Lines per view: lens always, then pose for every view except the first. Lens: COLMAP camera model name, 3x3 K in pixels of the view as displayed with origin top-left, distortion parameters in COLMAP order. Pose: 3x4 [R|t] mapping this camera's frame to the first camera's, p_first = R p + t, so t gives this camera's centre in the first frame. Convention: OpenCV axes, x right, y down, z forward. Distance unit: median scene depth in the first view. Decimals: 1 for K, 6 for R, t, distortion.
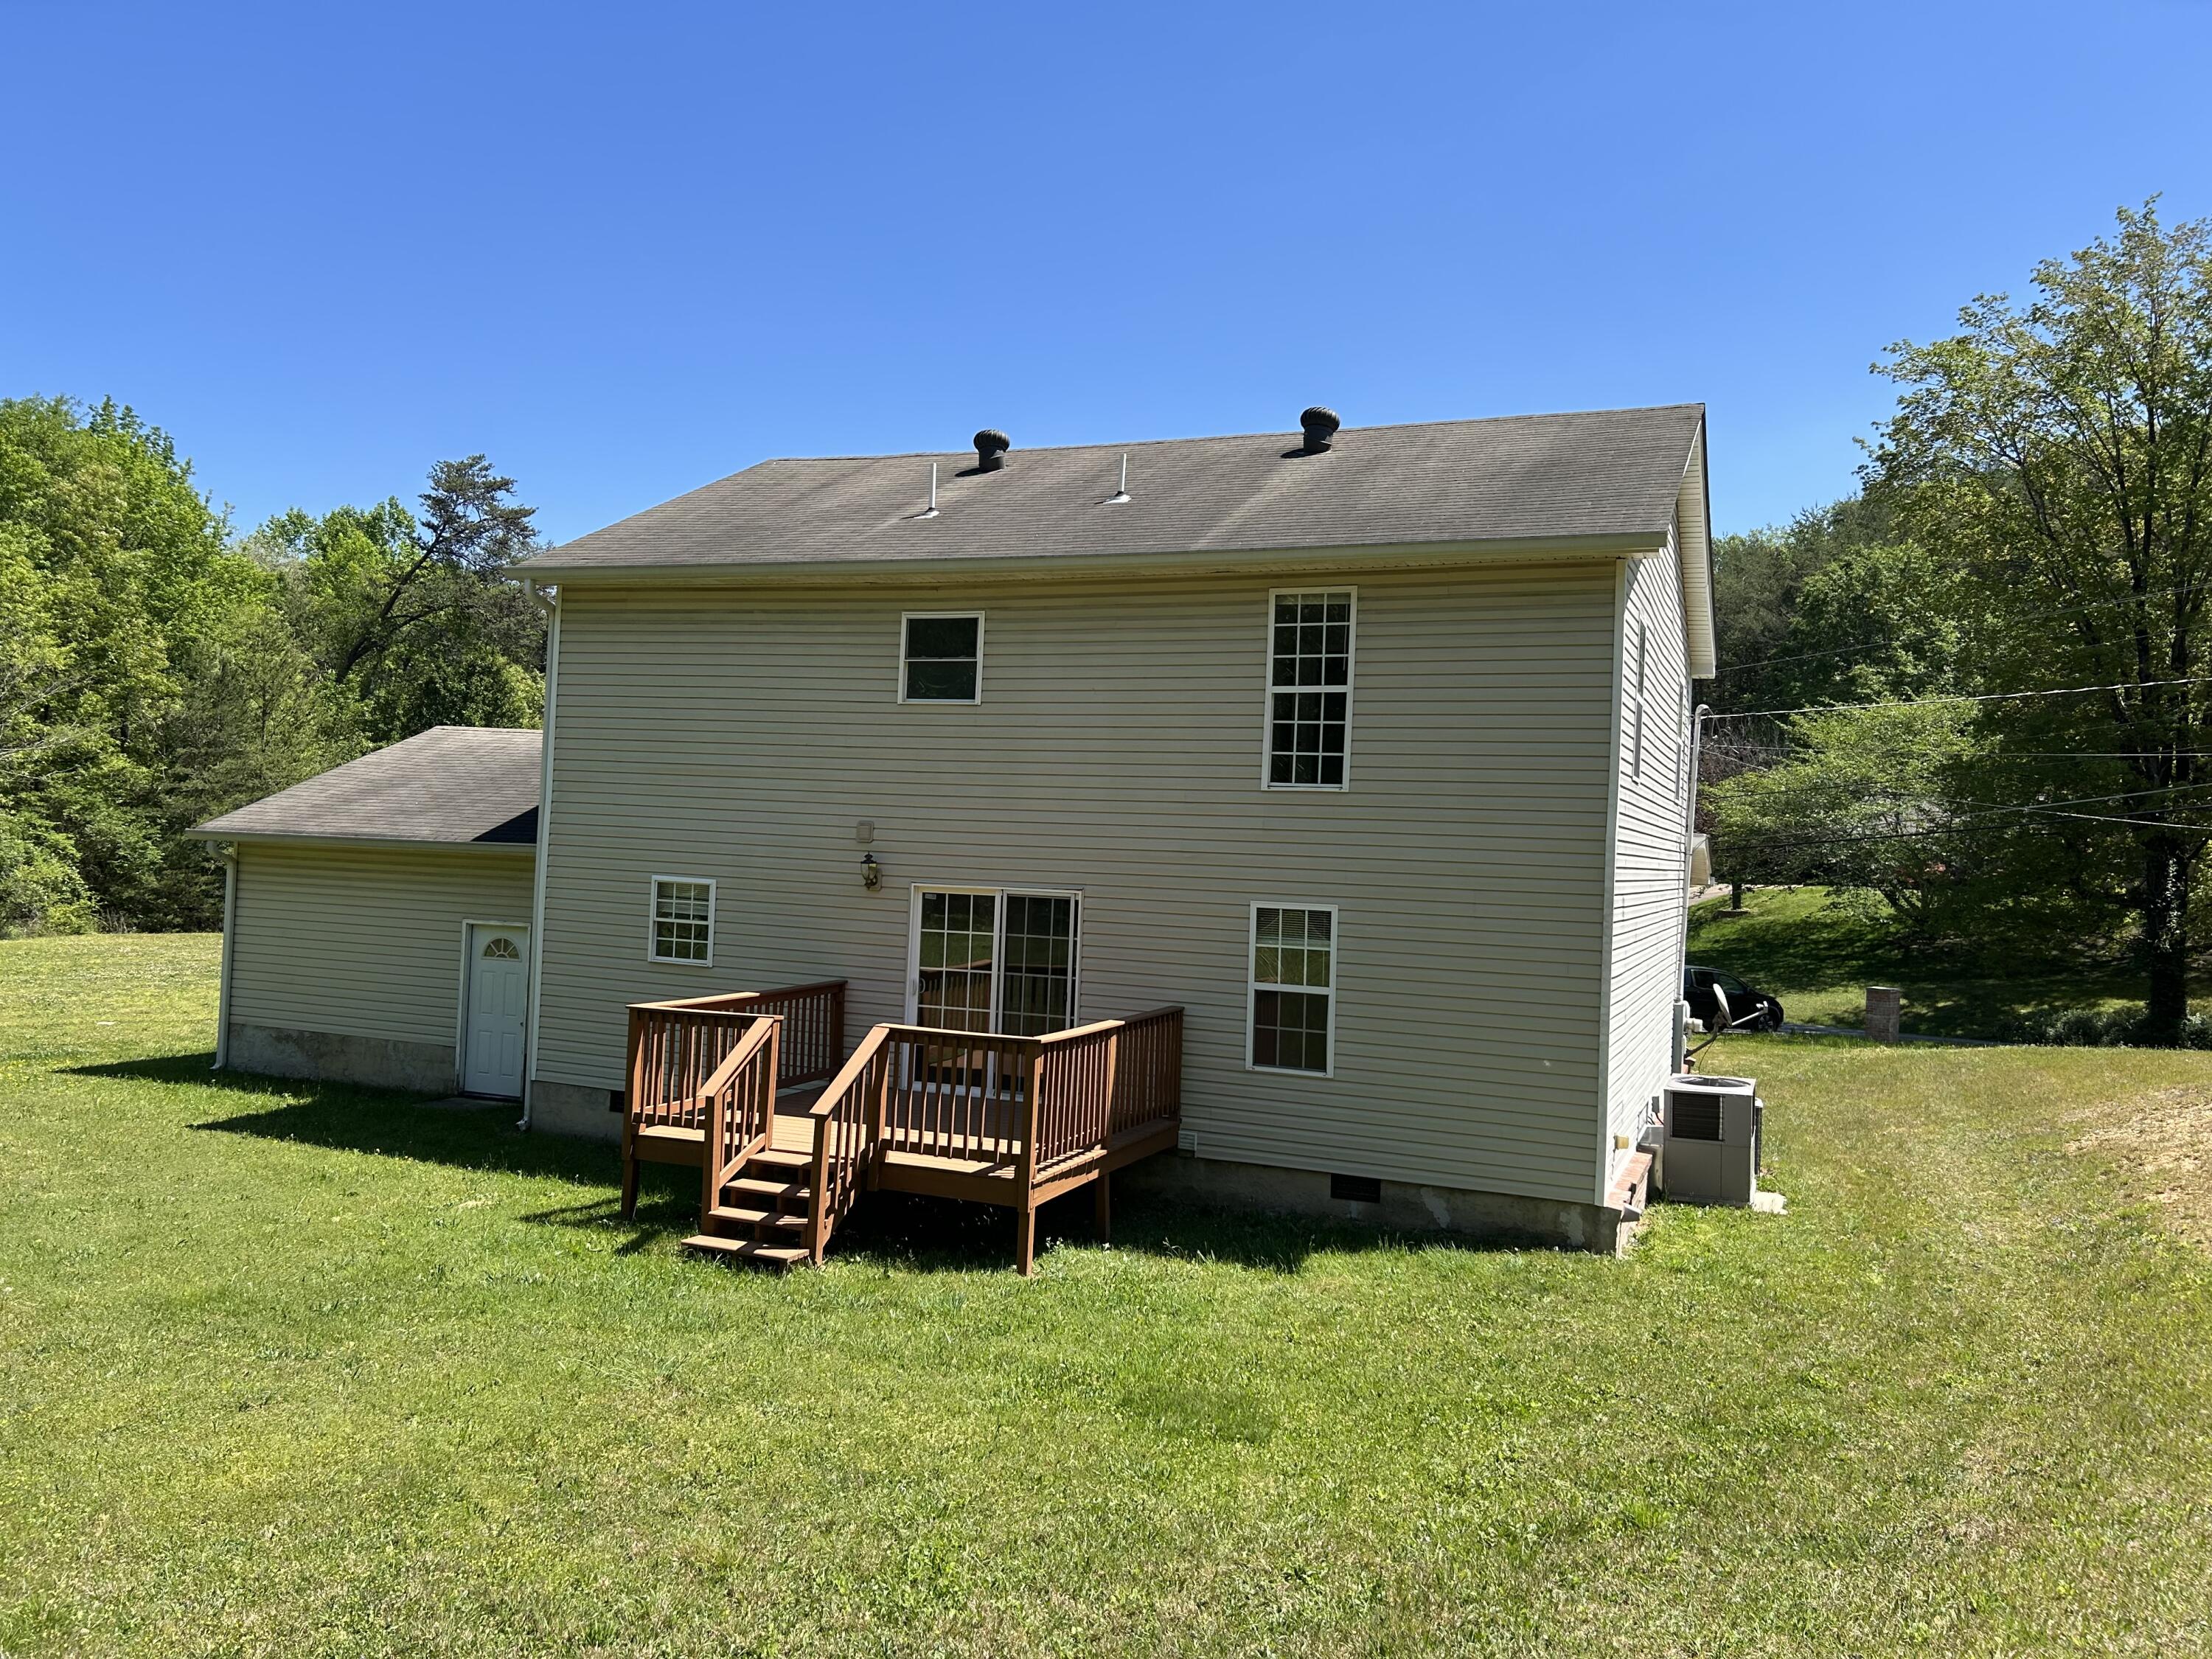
lens RADIAL K [[1670.7, 0, 1110.7], [0, 1670.7, 808.9], [0, 0, 1]] dist [0.024039, -0.027469]
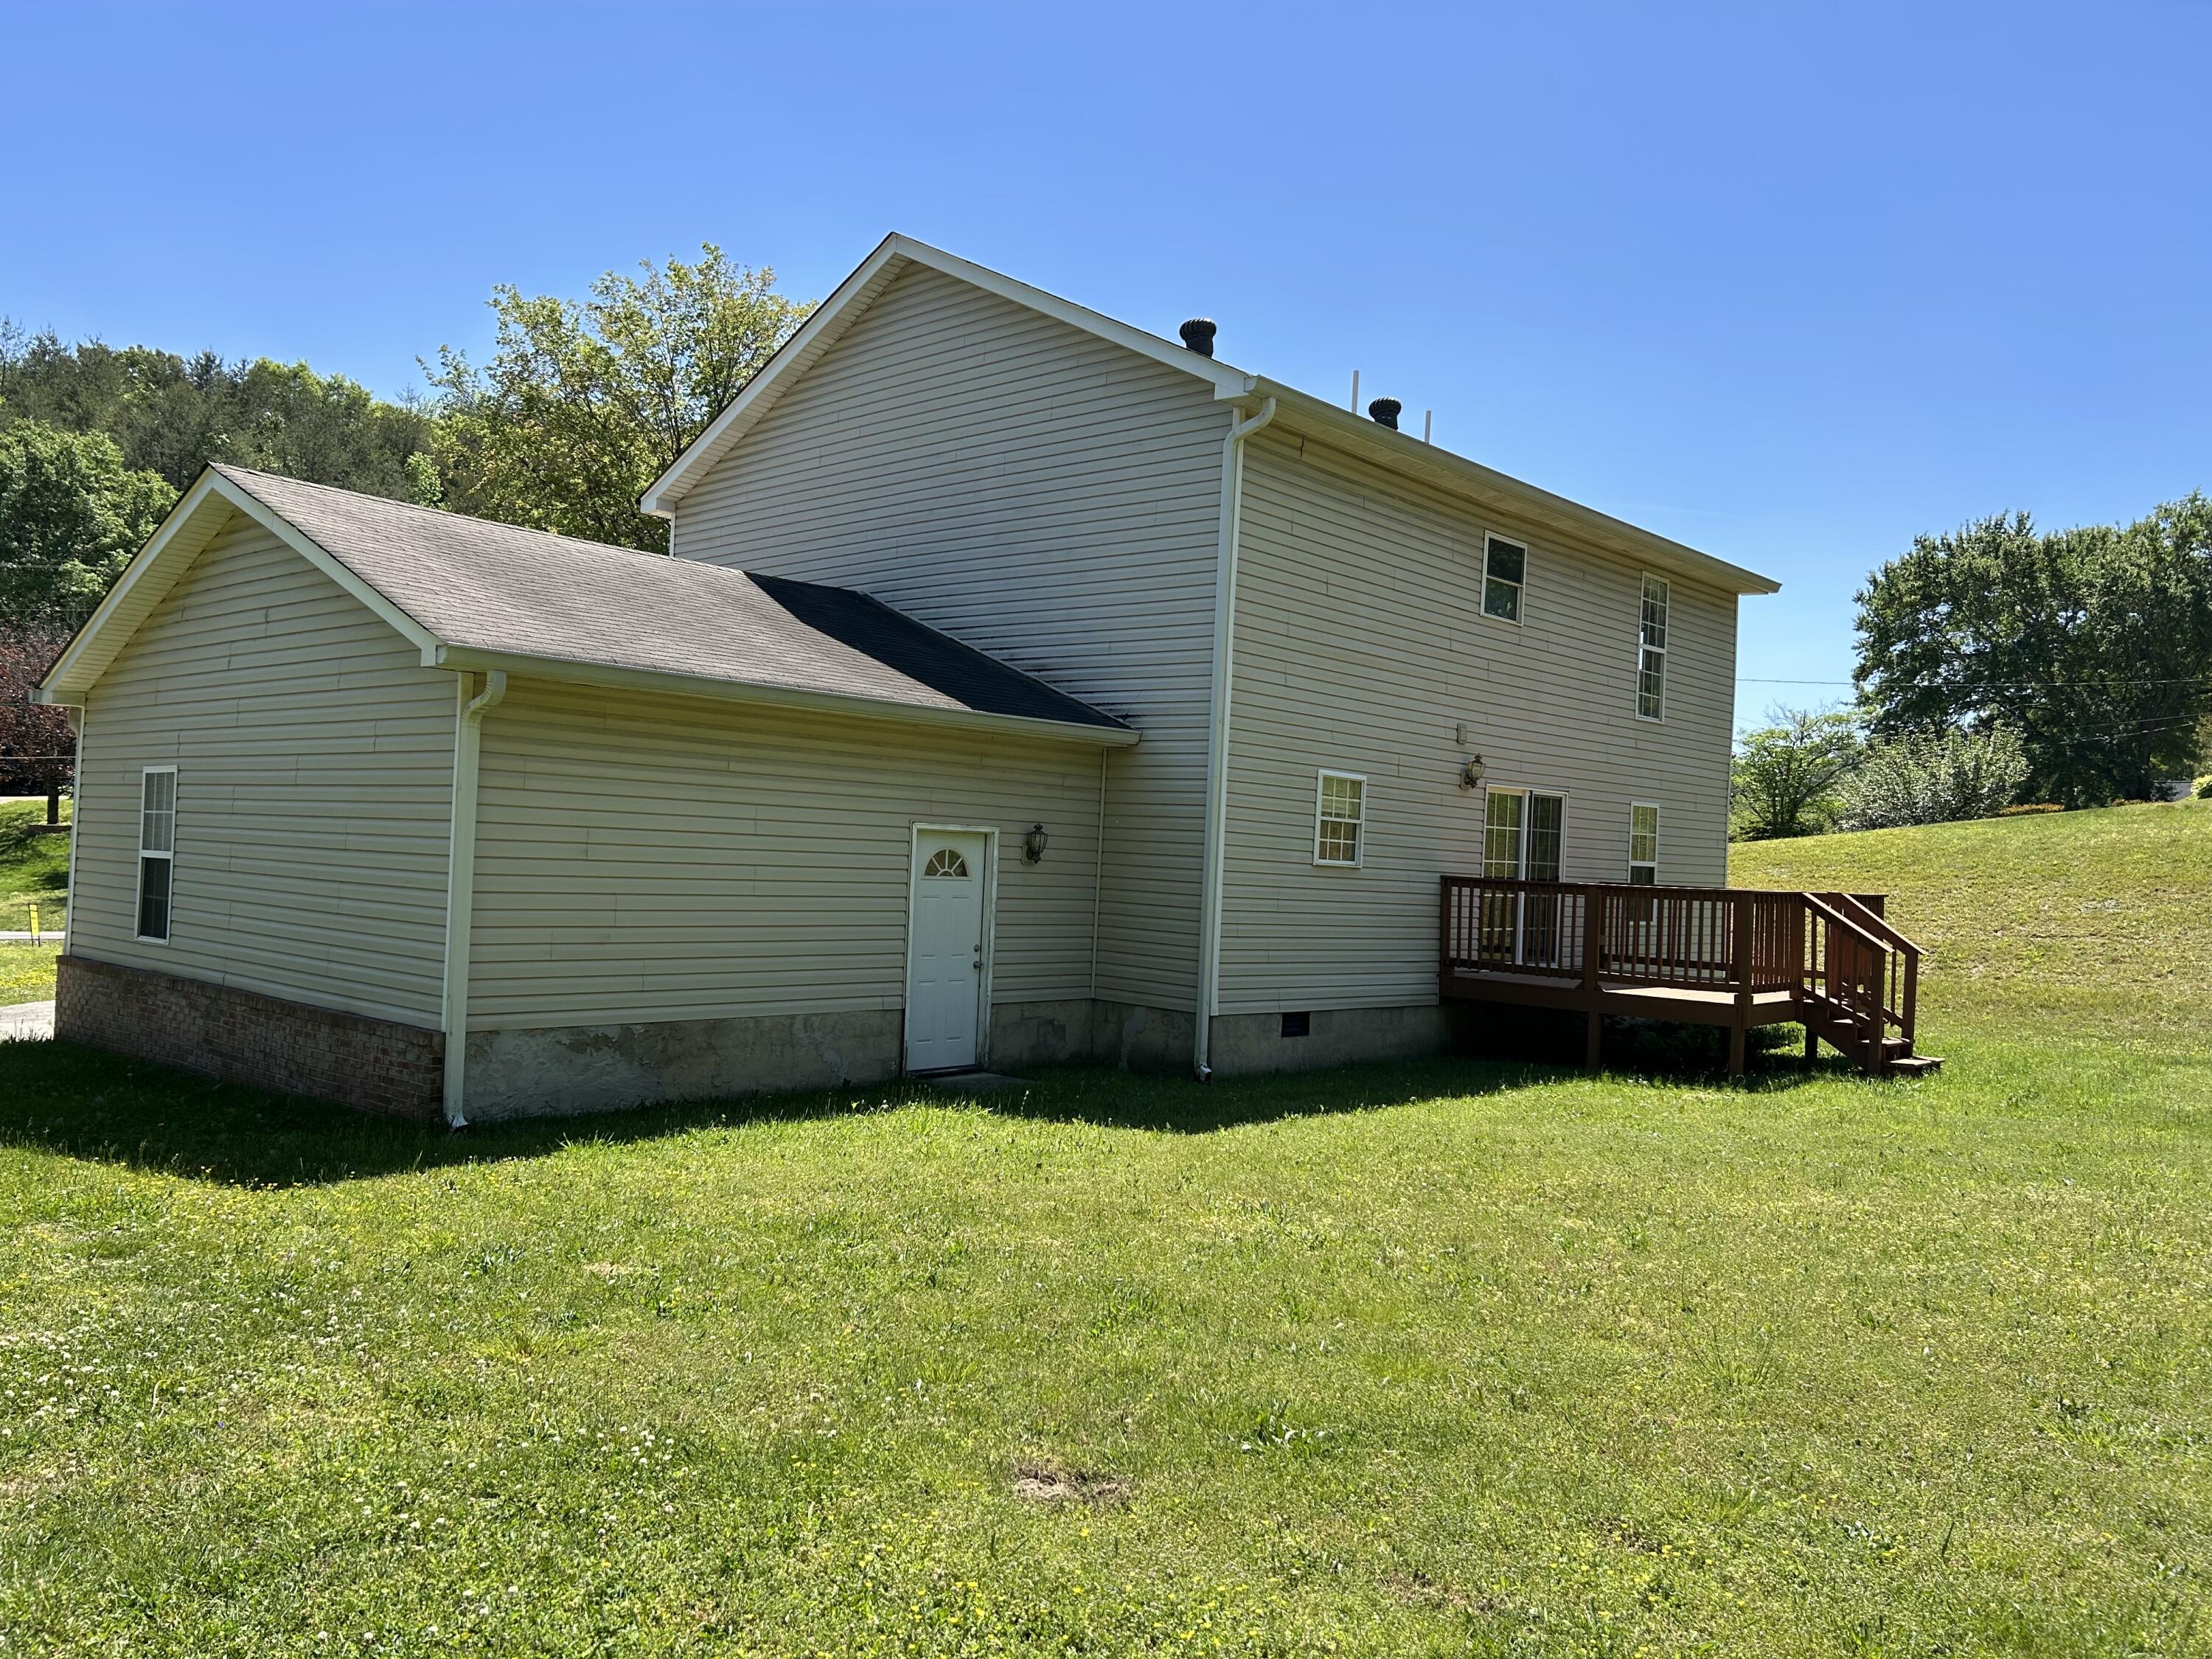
lens RADIAL K [[1670.7, 0, 1107.2], [0, 1670.7, 848.0], [0, 0, 1]] dist [0.024039, -0.027469]
pose [[0.347028, -0.020958, 0.937621, -1.007775], [-0.048606, 0.998005, 0.040298, 0.045157], [-0.936594, -0.059558, 0.345317, 0.696662]]
